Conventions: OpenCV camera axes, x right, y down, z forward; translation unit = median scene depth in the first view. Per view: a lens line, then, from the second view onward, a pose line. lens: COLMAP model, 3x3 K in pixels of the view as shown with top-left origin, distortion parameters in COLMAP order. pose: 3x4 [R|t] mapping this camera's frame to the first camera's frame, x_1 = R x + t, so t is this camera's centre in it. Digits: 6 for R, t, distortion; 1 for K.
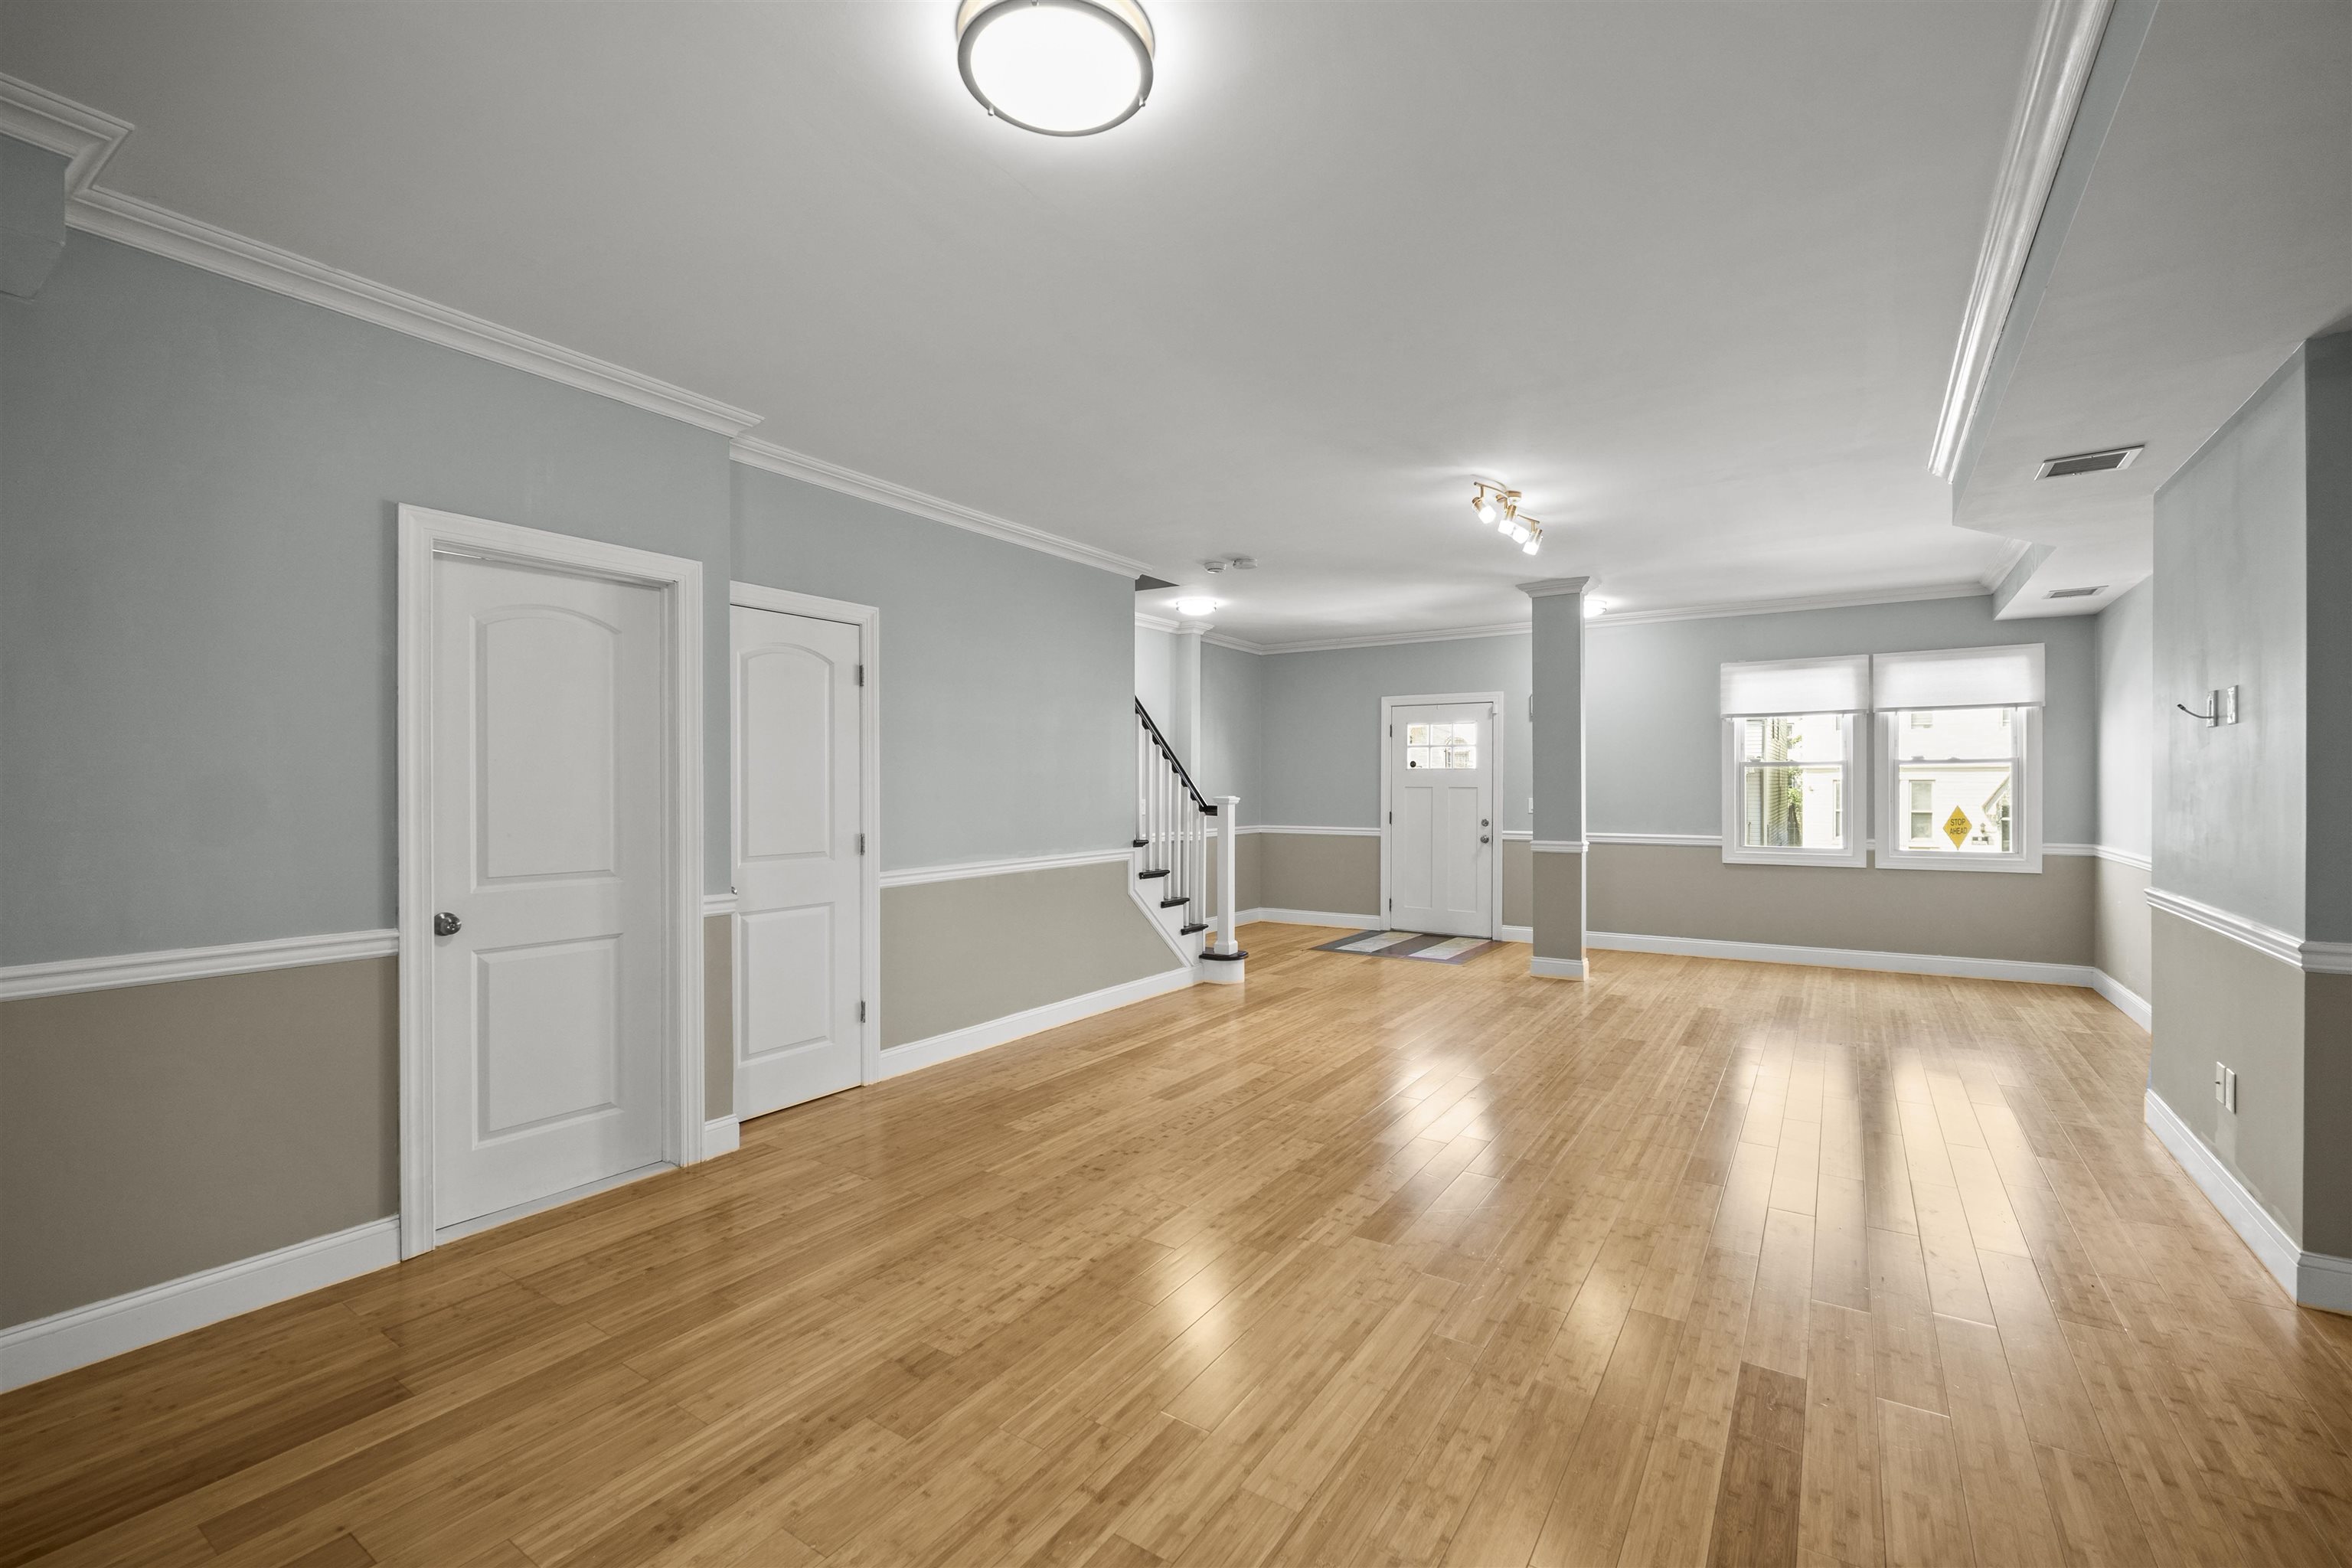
lens RADIAL K [[978.4, 0, 1175.3], [0, 978.4, 794.9], [0, 0, 1]] dist [0.001434, -0.000616]
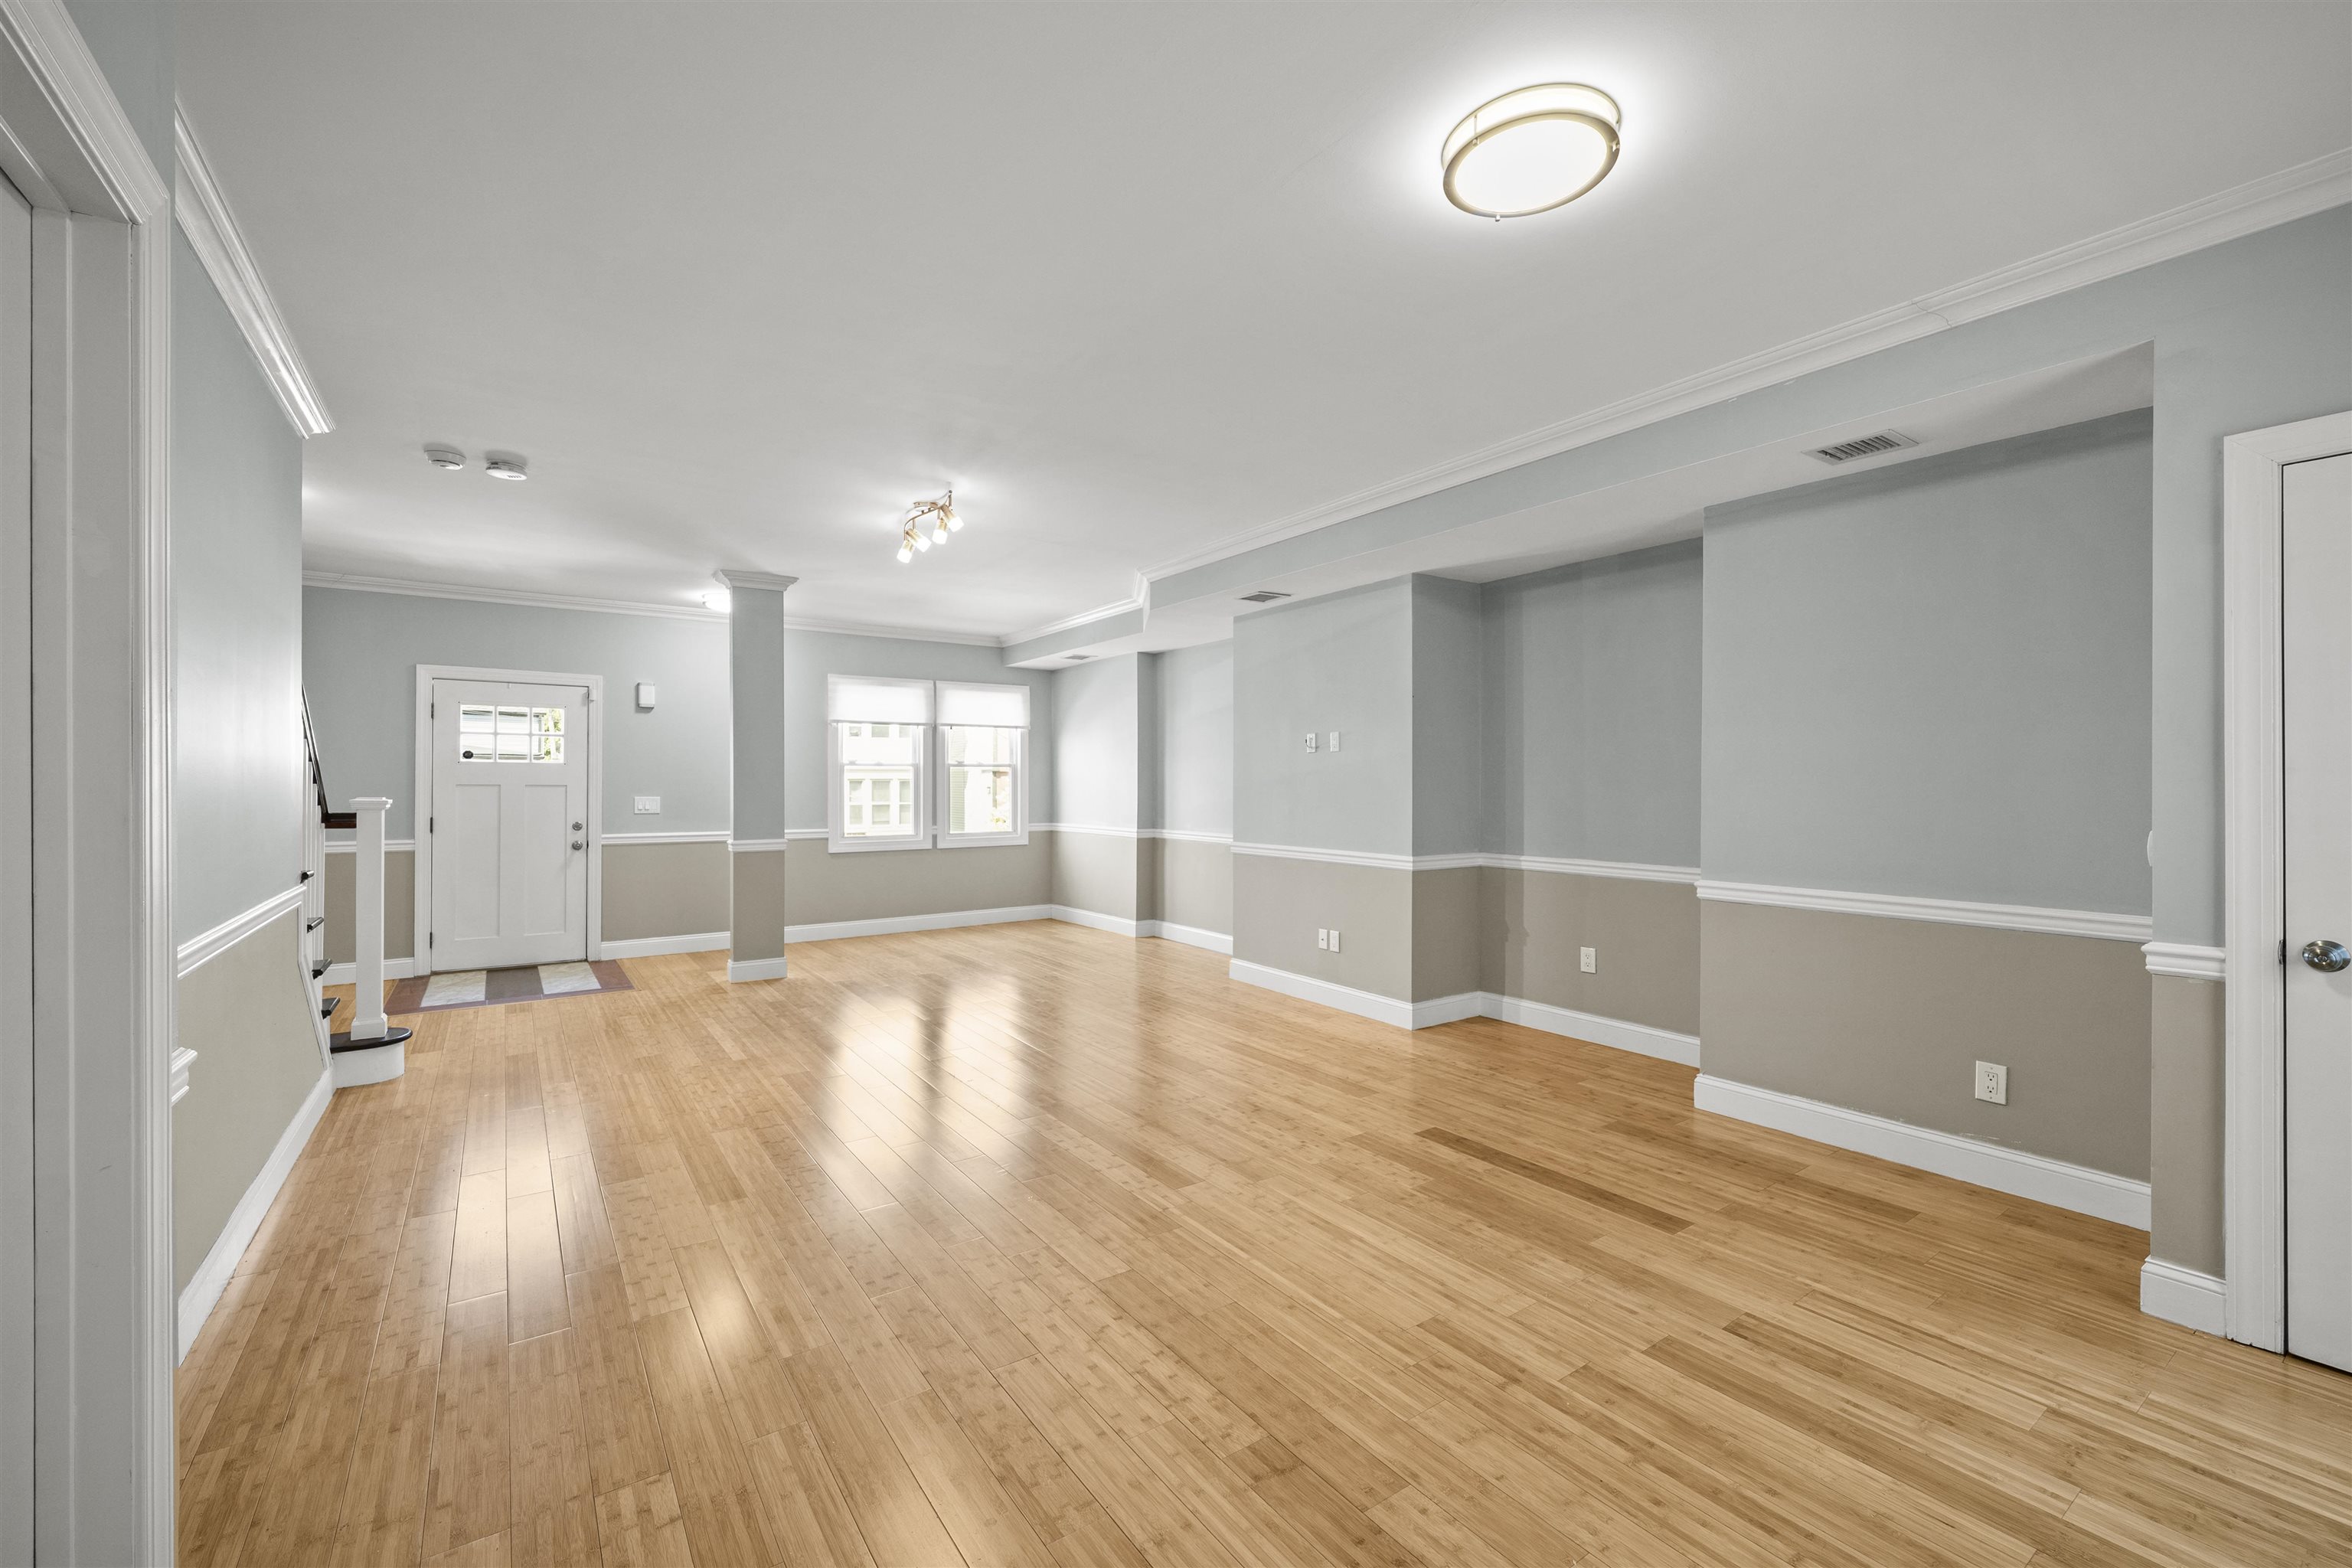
lens RADIAL K [[978.4, 0, 1161.3], [0, 978.4, 775.3], [0, 0, 1]] dist [0.001434, -0.000616]
pose [[0.370159, 0.010179, 0.928913, -0.403006], [0.008052, 0.999867, -0.014165, -0.000020], [-0.928933, 0.012723, 0.370028, 0.285232]]
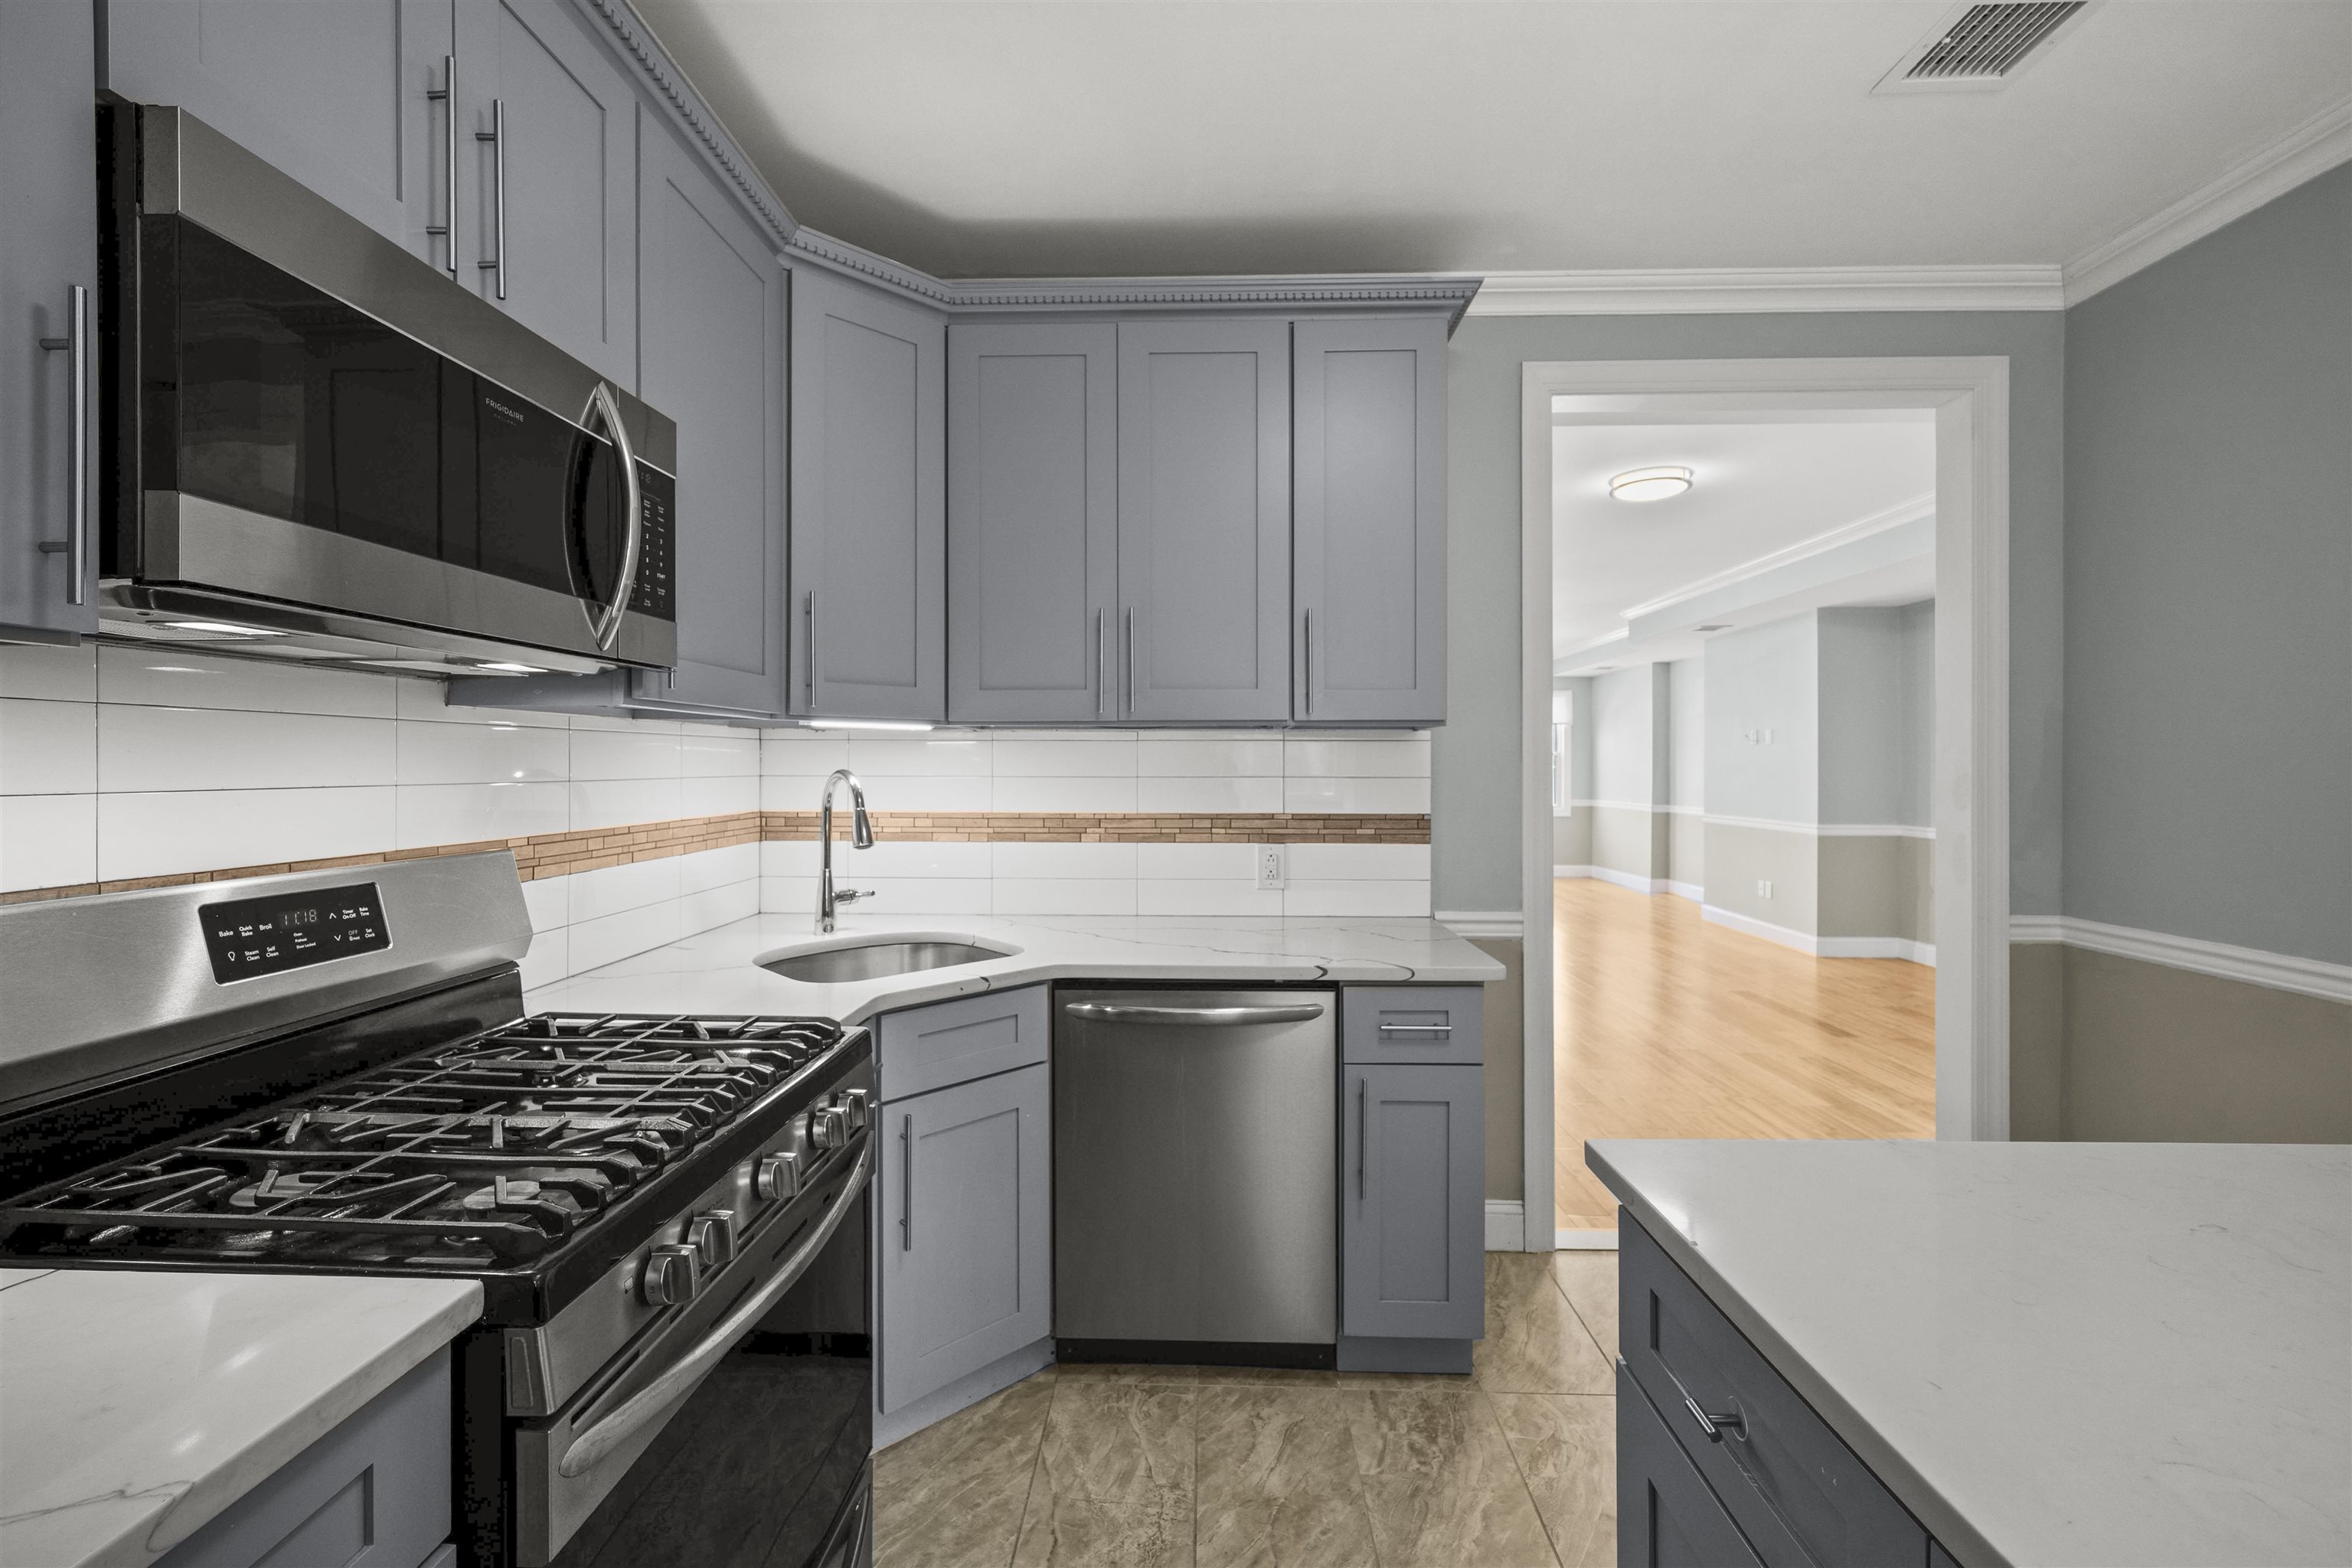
lens RADIAL K [[978.4, 0, 1177.4], [0, 978.4, 769.2], [0, 0, 1]] dist [0.001434, -0.000616]
pose [[0.837846, 0.000656, 0.545906, -0.742575], [0.003681, 0.999970, -0.006851, 0.002106], [-0.545894, 0.007750, 0.837818, -0.131198]]
